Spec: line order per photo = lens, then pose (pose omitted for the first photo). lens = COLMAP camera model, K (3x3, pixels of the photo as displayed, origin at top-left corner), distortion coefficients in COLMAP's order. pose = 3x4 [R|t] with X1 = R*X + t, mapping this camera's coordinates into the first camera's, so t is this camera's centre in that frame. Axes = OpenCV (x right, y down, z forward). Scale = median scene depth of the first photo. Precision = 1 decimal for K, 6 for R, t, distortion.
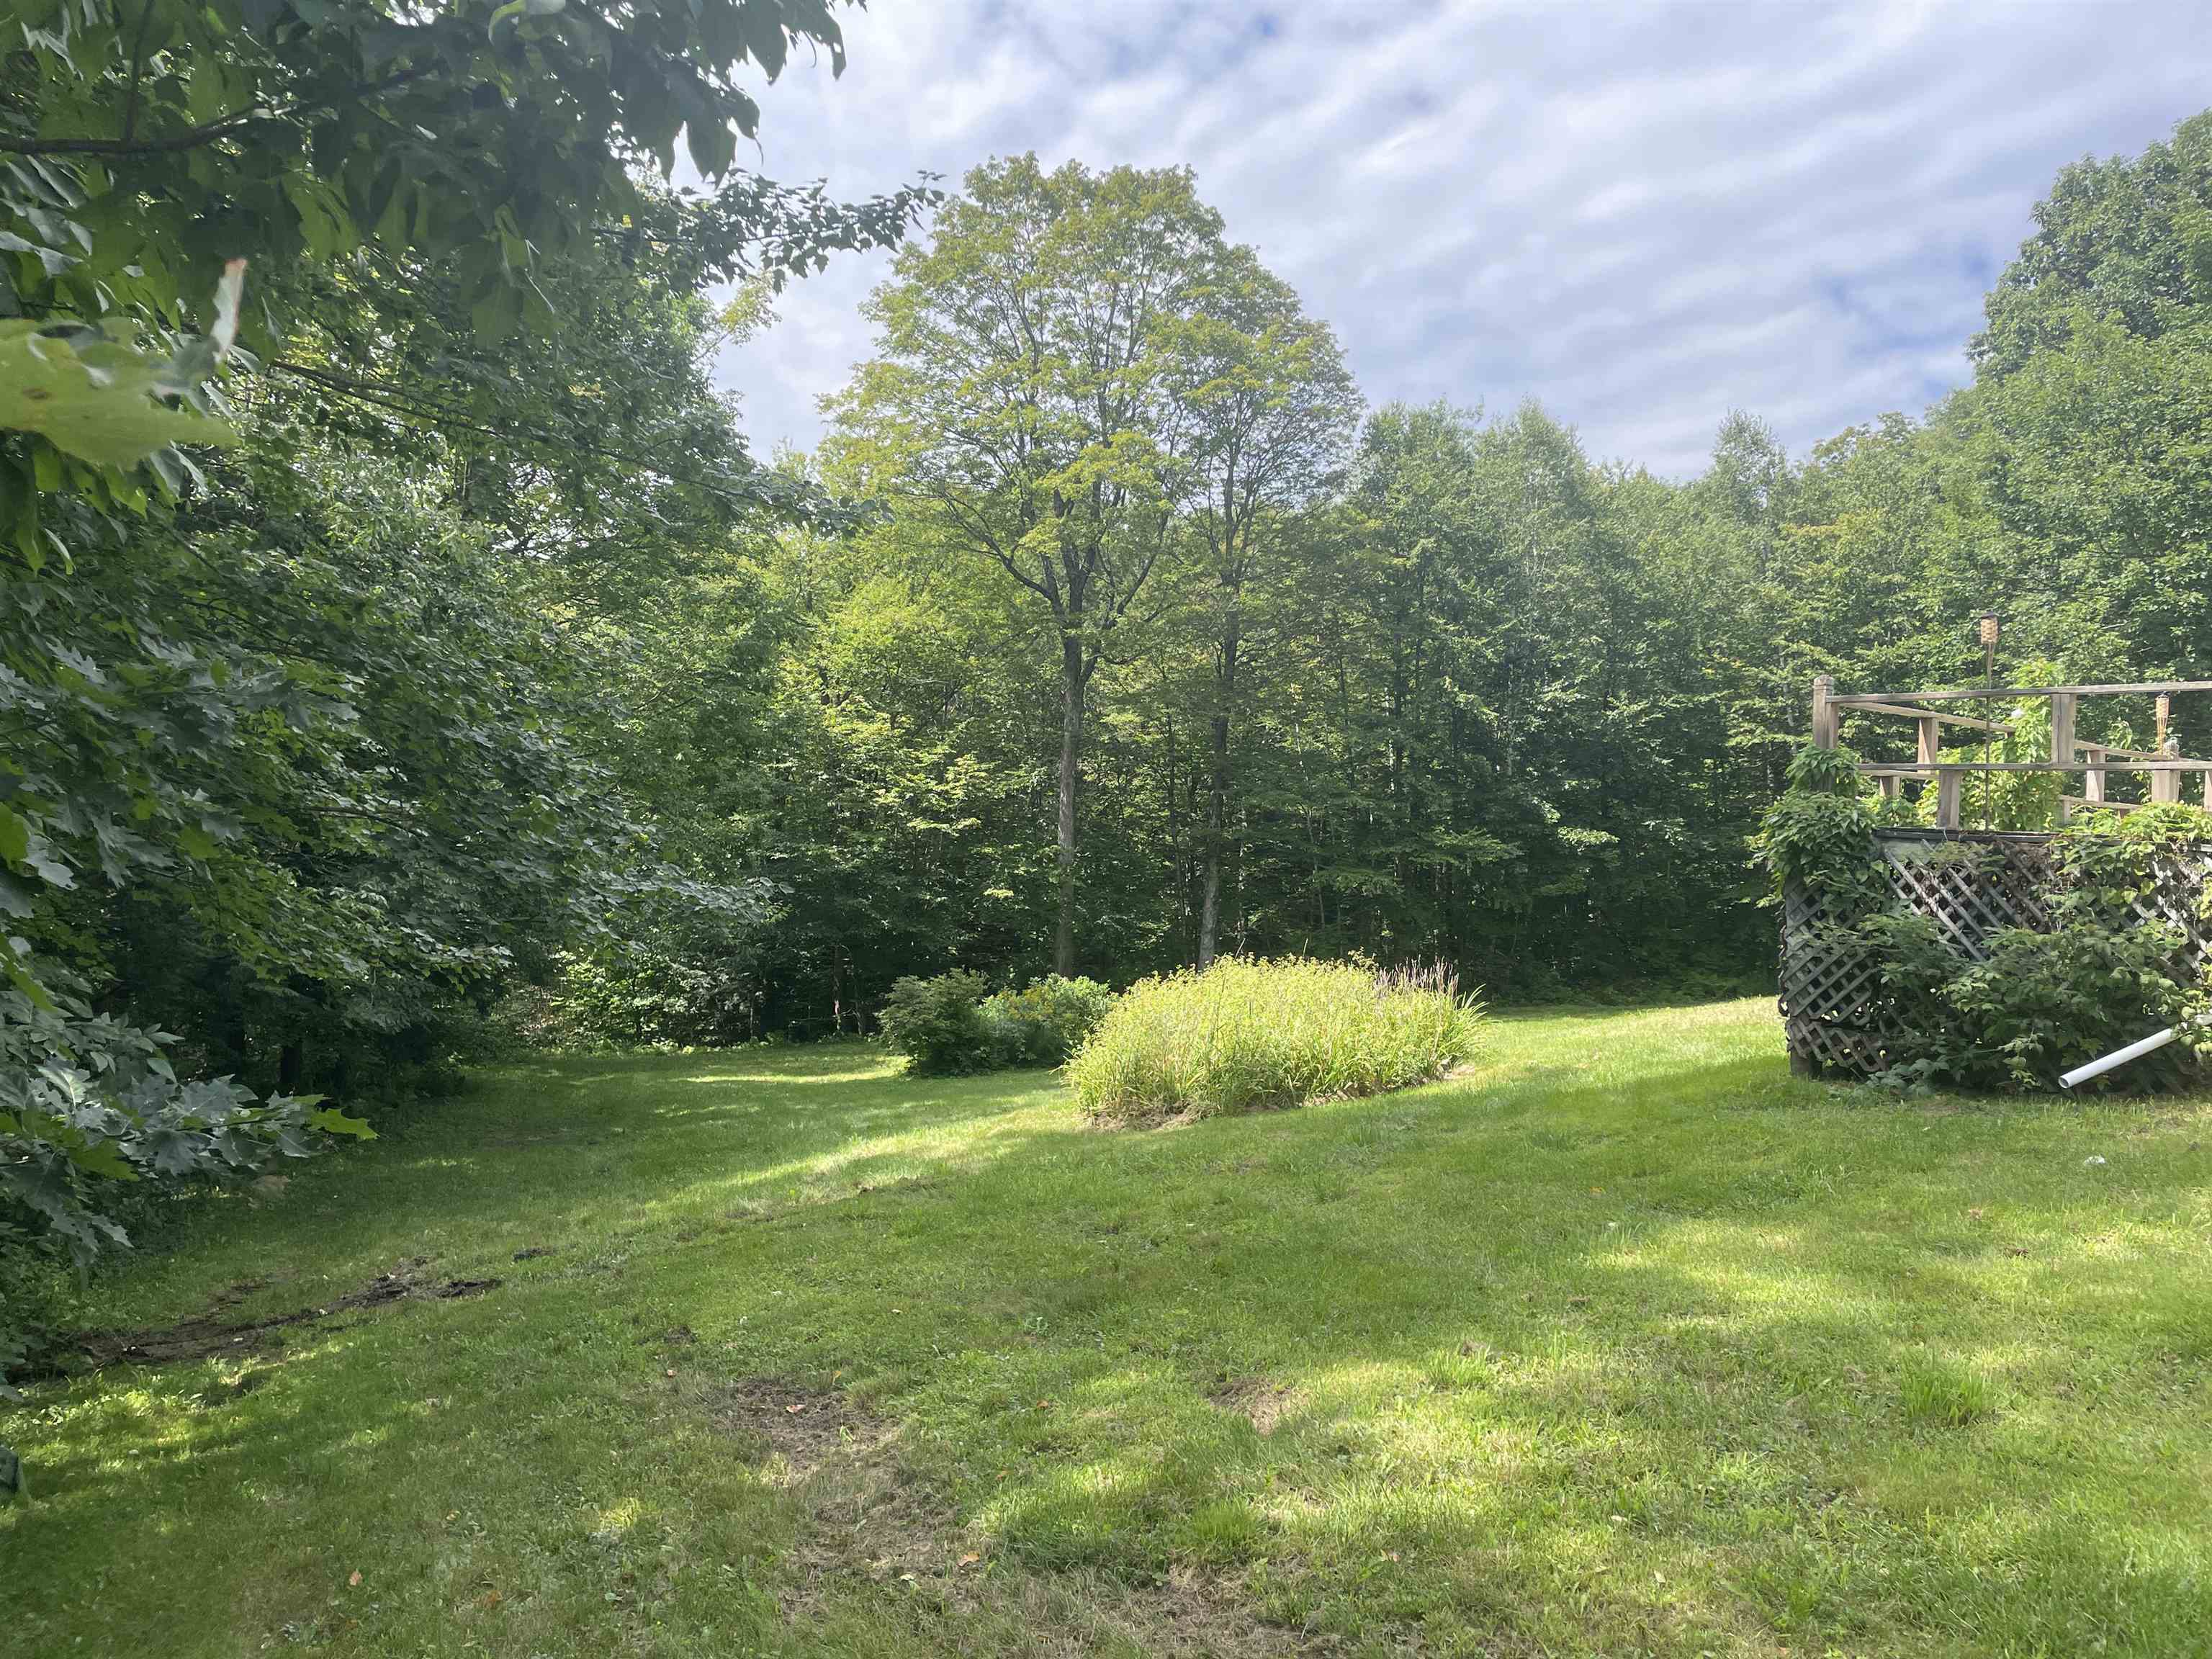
lens RADIAL K [[1695.8, 0, 1109.7], [0, 1695.8, 816.5], [0, 0, 1]] dist [0.086764, -0.120429]
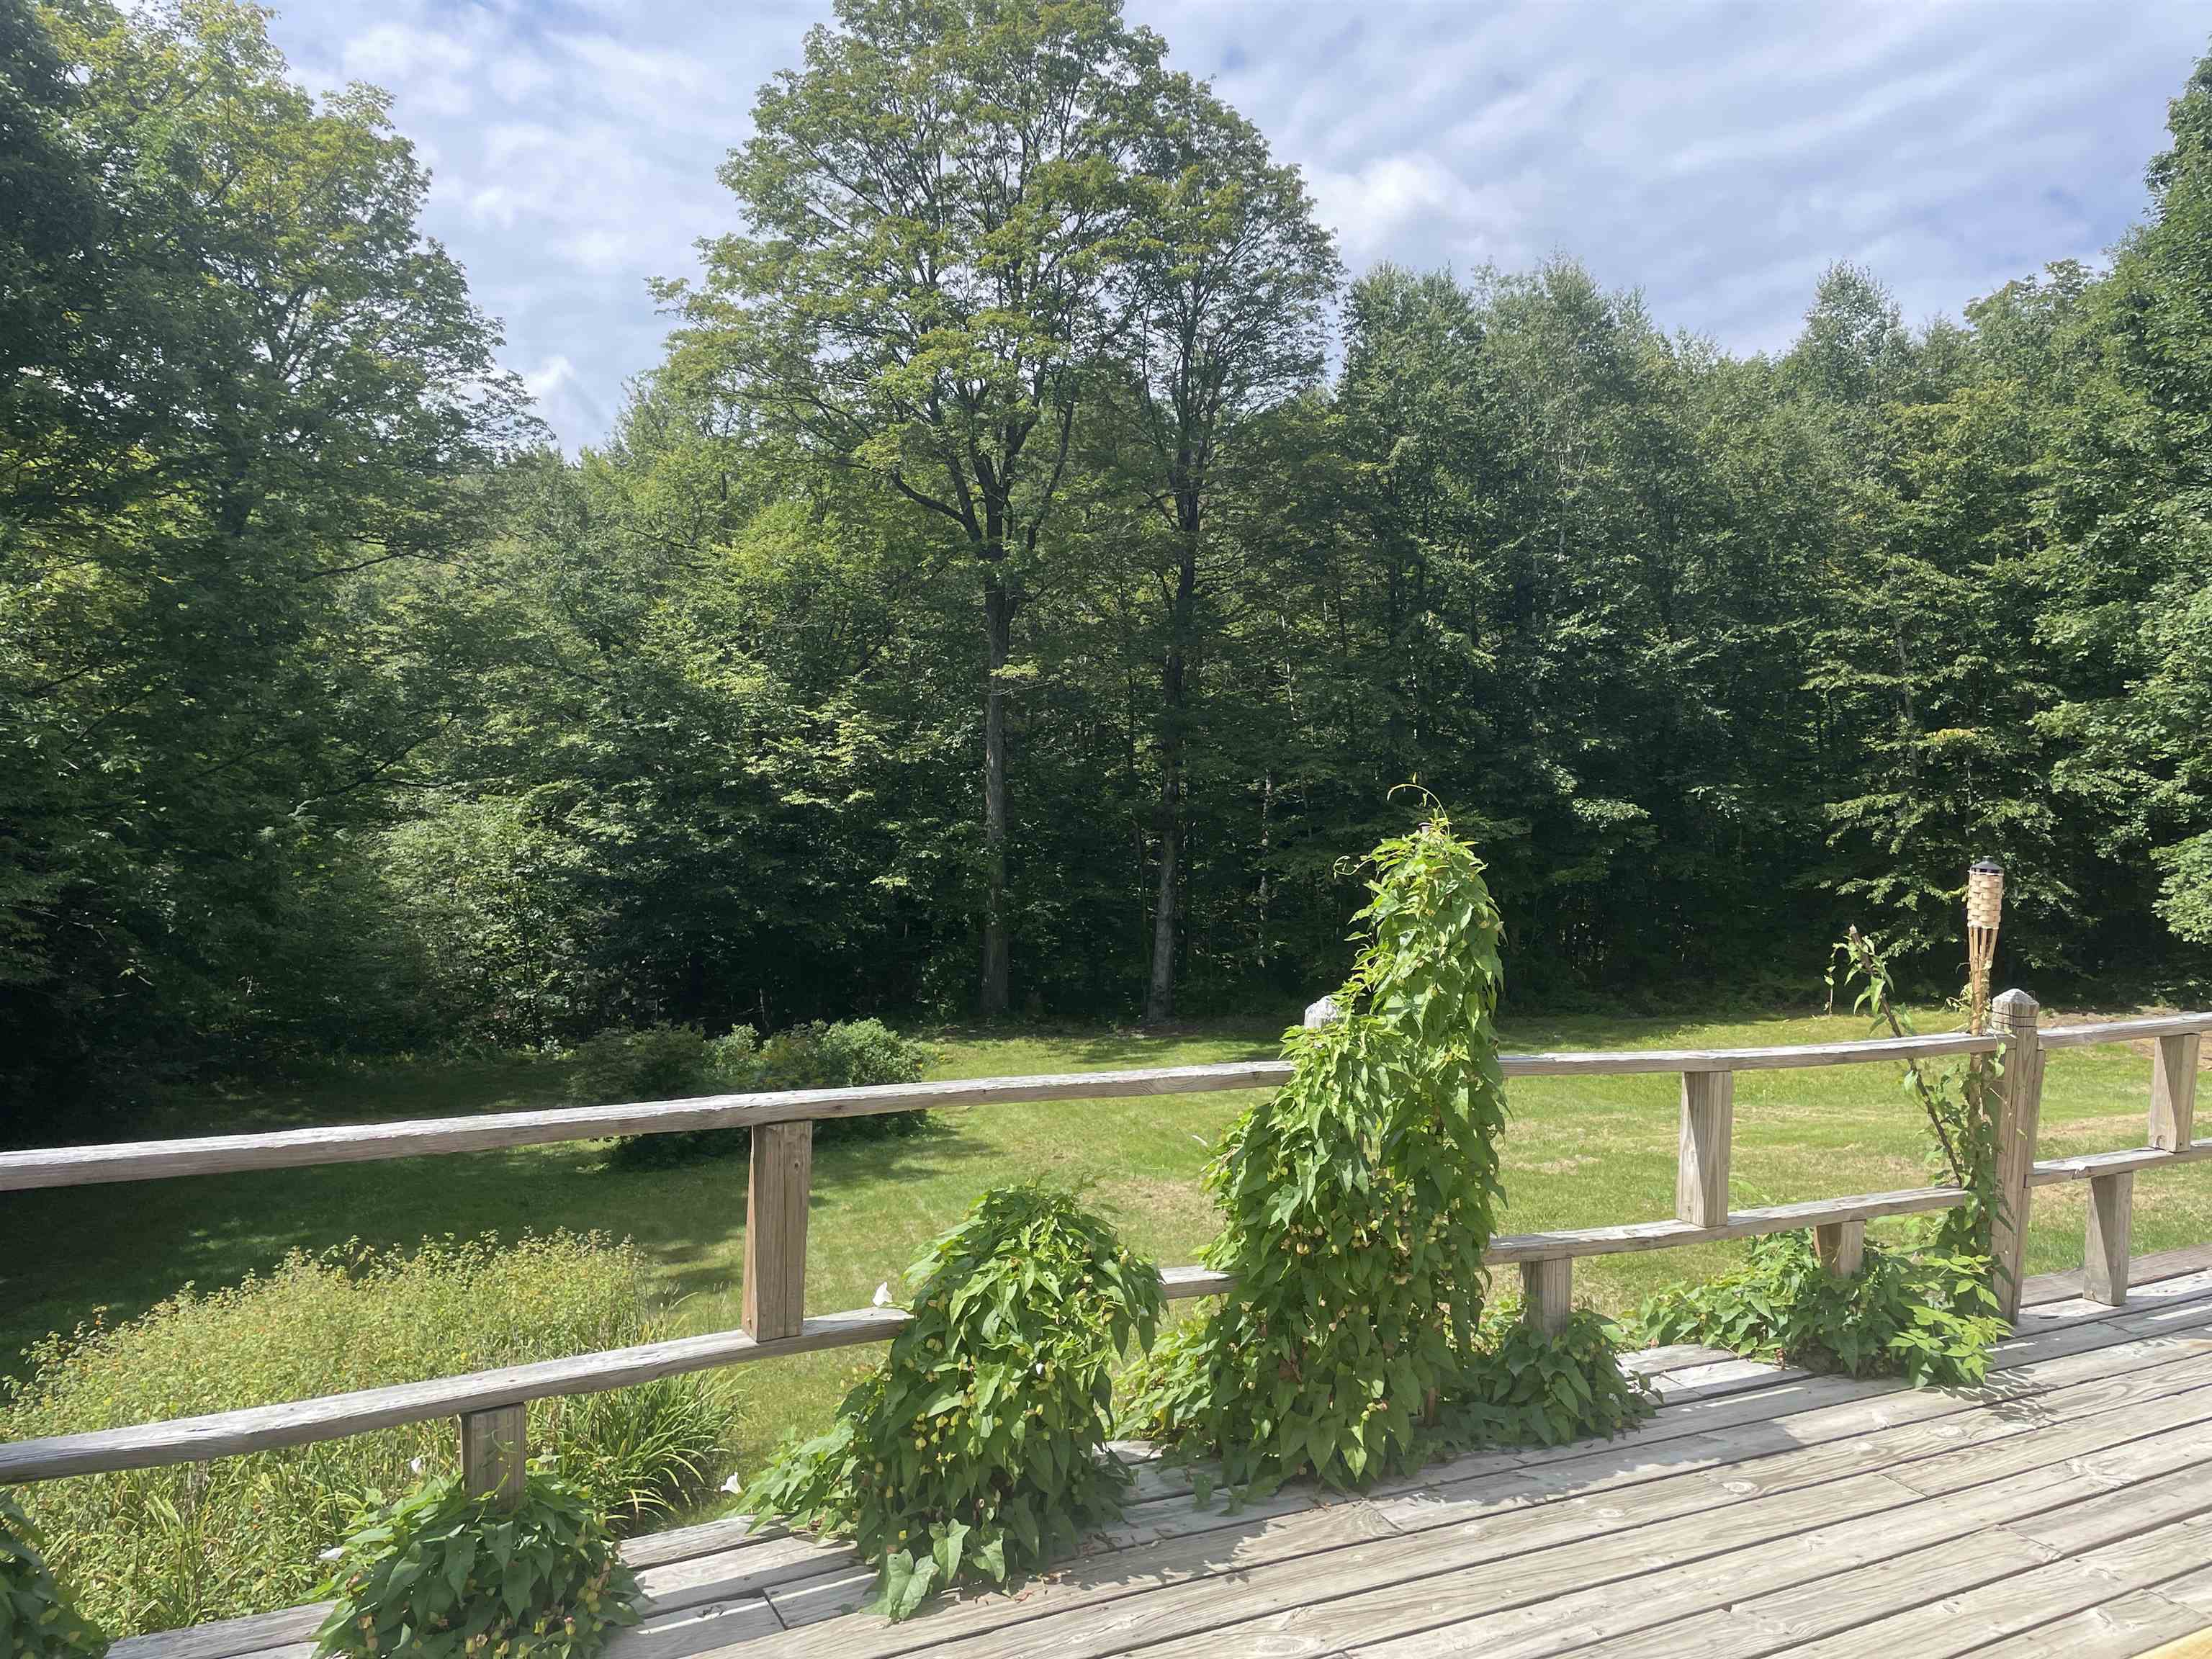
lens RADIAL K [[1695.8, 0, 1109.7], [0, 1695.8, 816.5], [0, 0, 1]] dist [0.086764, -0.120429]
pose [[0.993931, -0.004727, -0.109906, 0.129401], [0.010563, 0.998561, 0.052580, -0.027910], [0.109500, -0.053422, 0.992550, 0.176781]]
